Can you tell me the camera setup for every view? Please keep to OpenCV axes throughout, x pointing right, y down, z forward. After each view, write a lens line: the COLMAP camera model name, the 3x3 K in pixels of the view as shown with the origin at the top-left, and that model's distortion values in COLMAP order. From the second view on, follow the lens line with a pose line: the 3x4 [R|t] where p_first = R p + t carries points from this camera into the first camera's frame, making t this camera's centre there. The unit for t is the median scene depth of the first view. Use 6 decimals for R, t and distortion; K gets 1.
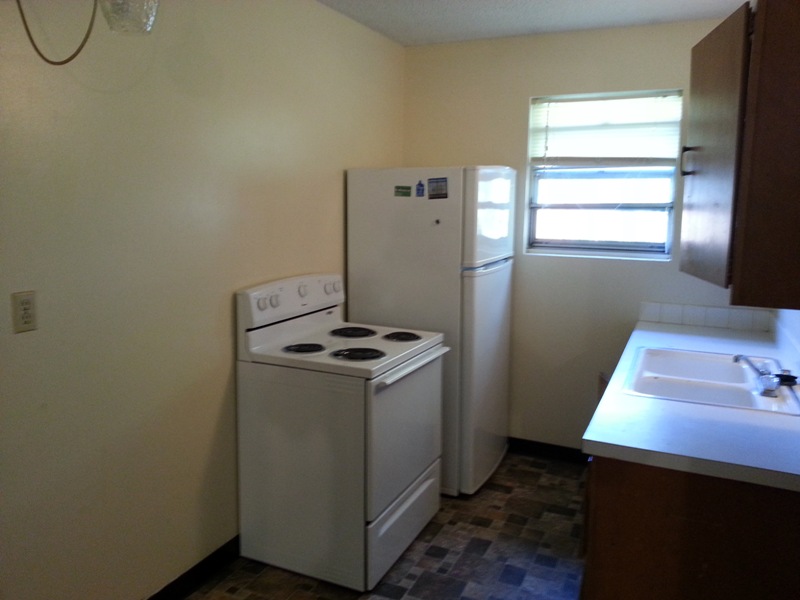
lens RADIAL K [[644.5, 0, 384.4], [0, 644.5, 288.0], [0, 0, 1]] dist [0.082255, -0.109735]
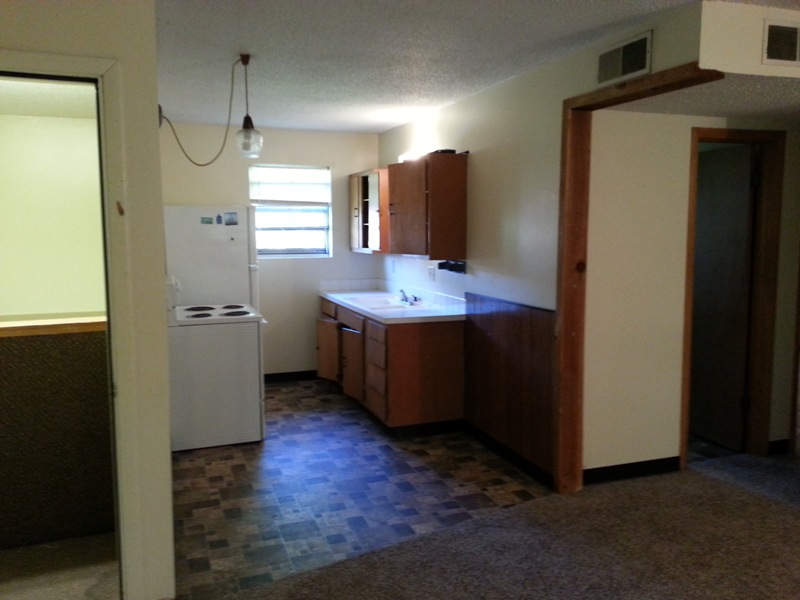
lens RADIAL K [[644.5, 0, 384.4], [0, 644.5, 288.0], [0, 0, 1]] dist [0.082255, -0.109735]
pose [[0.713710, -0.081942, 0.695632, -0.817529], [0.105056, 0.994422, 0.009351, 0.048573], [-0.692518, 0.066406, 0.718337, -0.462365]]
